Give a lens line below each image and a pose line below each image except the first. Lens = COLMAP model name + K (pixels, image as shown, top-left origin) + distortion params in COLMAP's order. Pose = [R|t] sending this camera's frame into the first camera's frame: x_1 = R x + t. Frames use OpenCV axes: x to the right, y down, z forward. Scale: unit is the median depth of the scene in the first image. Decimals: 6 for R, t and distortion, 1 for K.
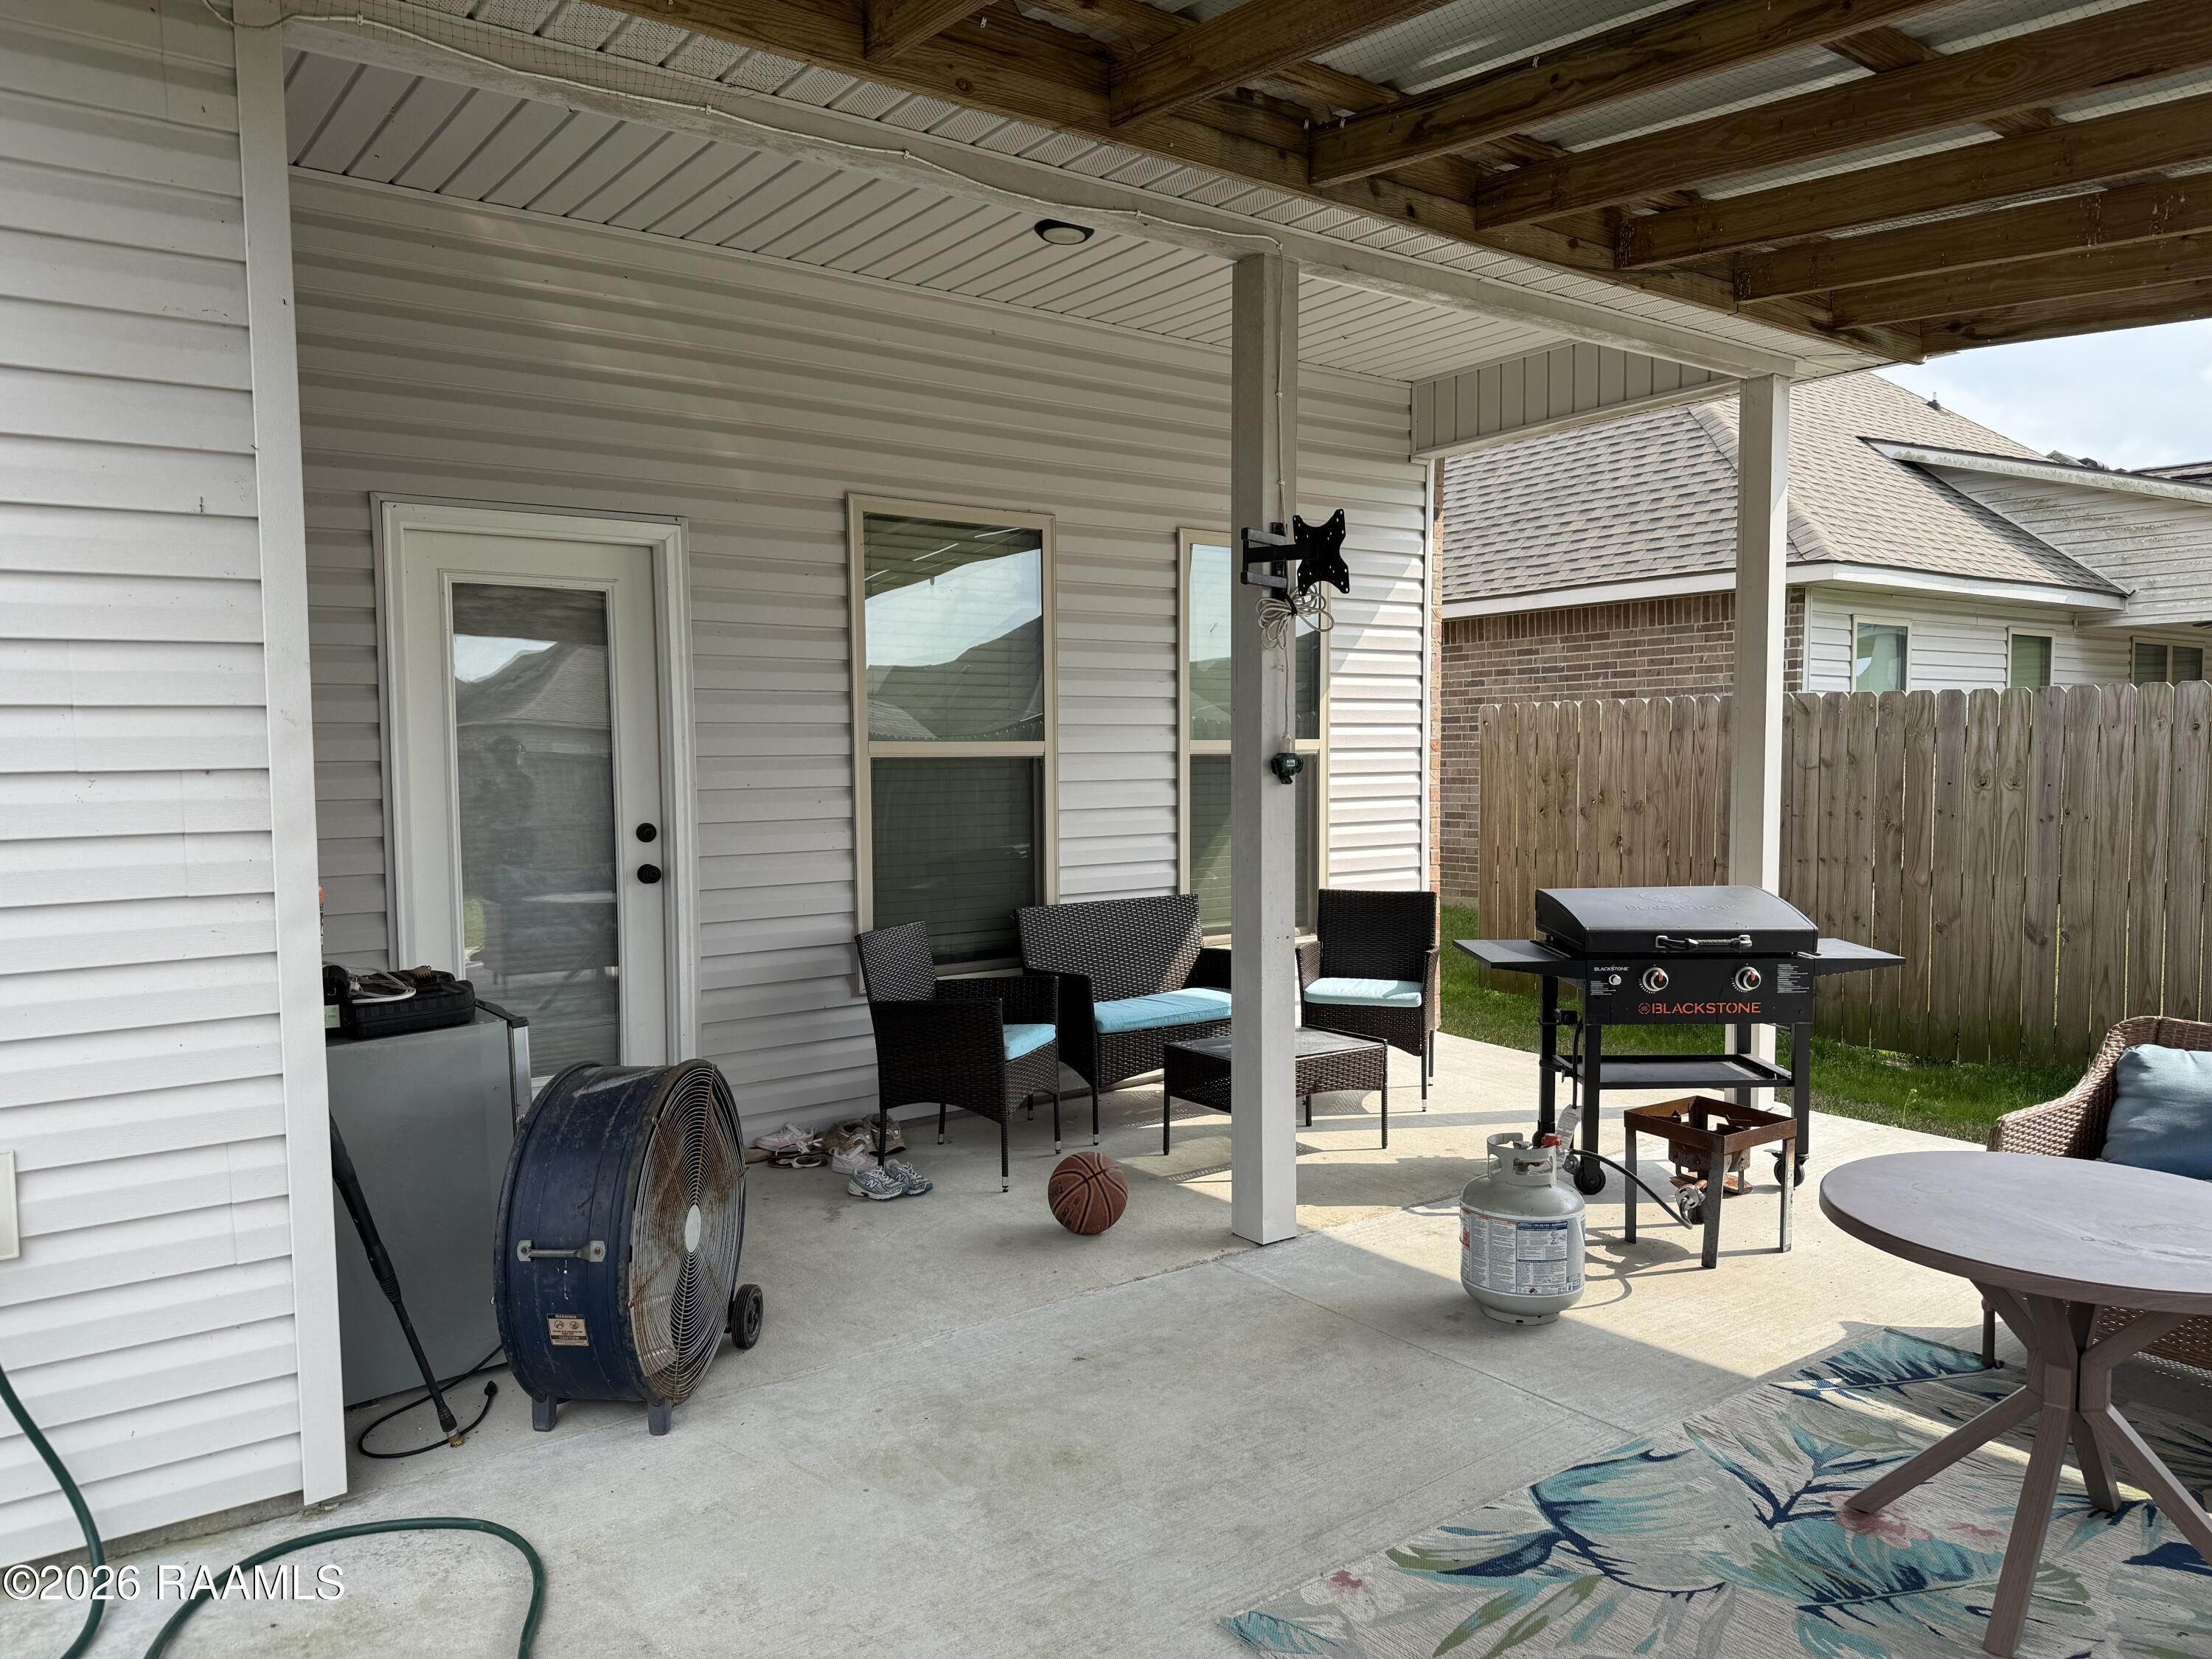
lens RADIAL K [[1545.2, 0, 1045.8], [0, 1545.2, 846.3], [0, 0, 1]] dist [0.104538, -0.193425]
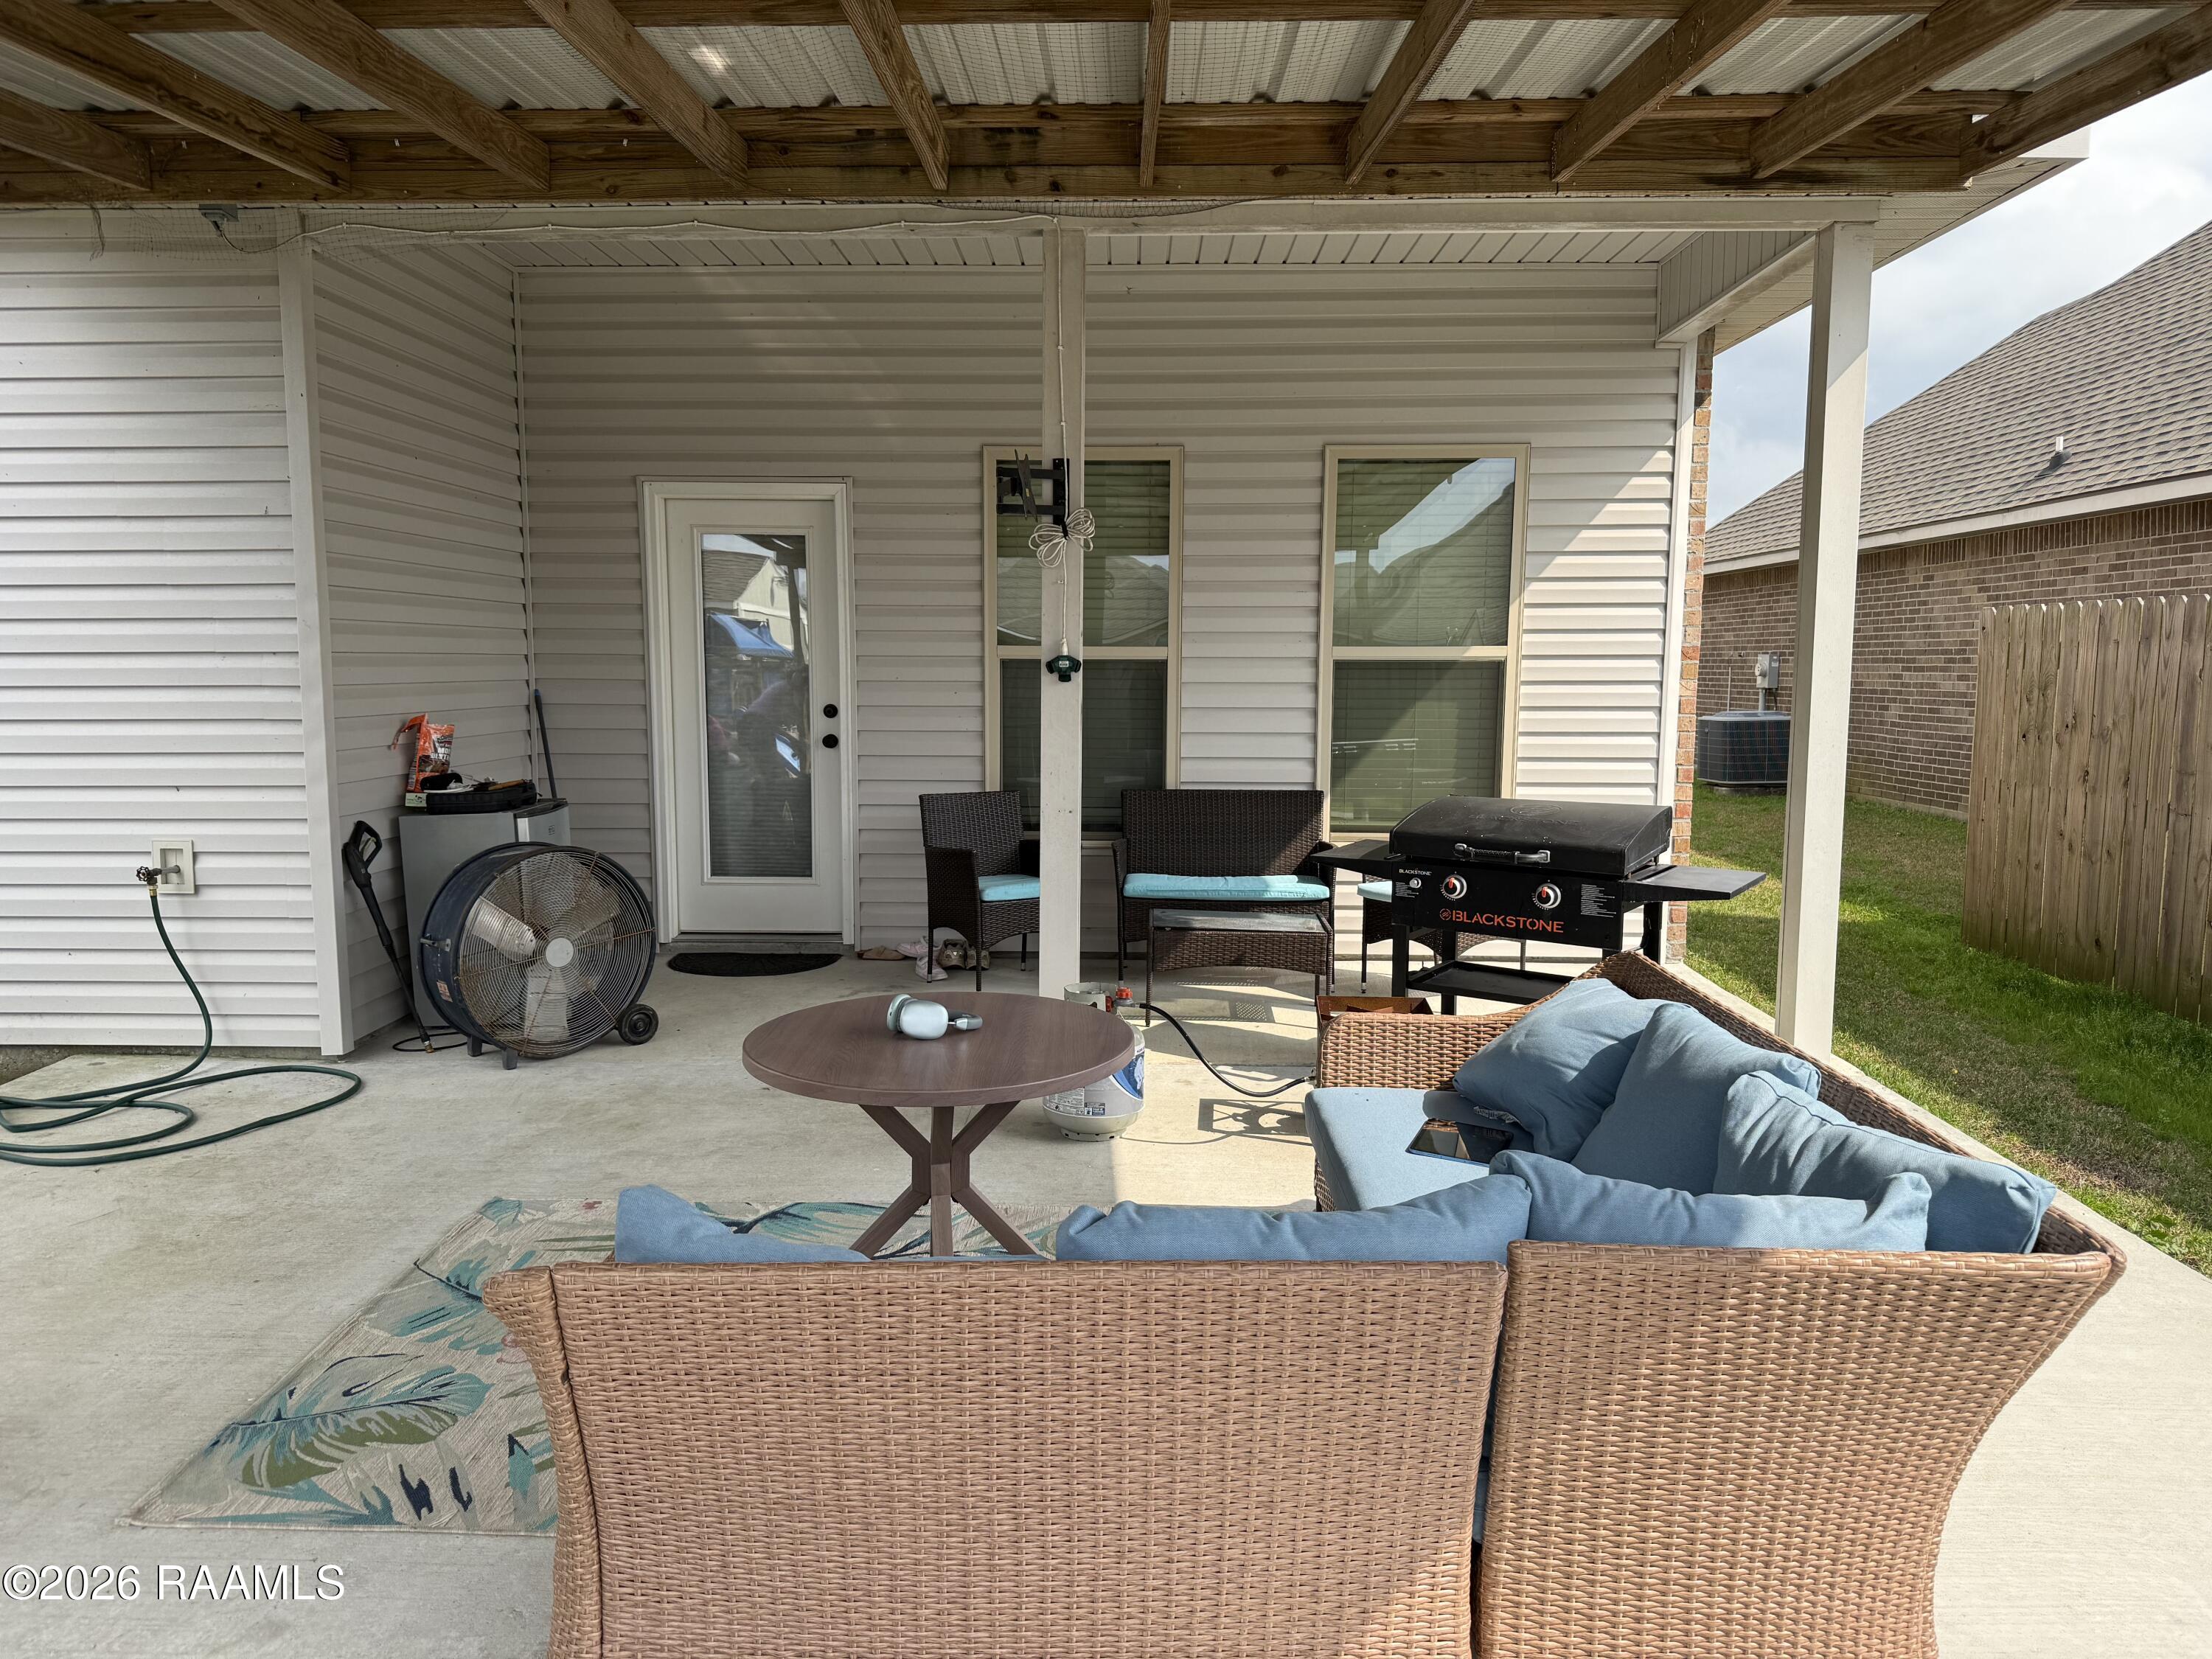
lens RADIAL K [[1535.4, 0, 1106.0], [0, 1535.4, 829.5], [0, 0, 1]] dist [0.182400, -0.347832]
pose [[0.781483, 0.078912, -0.618916, 0.792420], [-0.049765, 0.996693, 0.064242, -0.004119], [0.621938, -0.019404, 0.782826, 0.077925]]
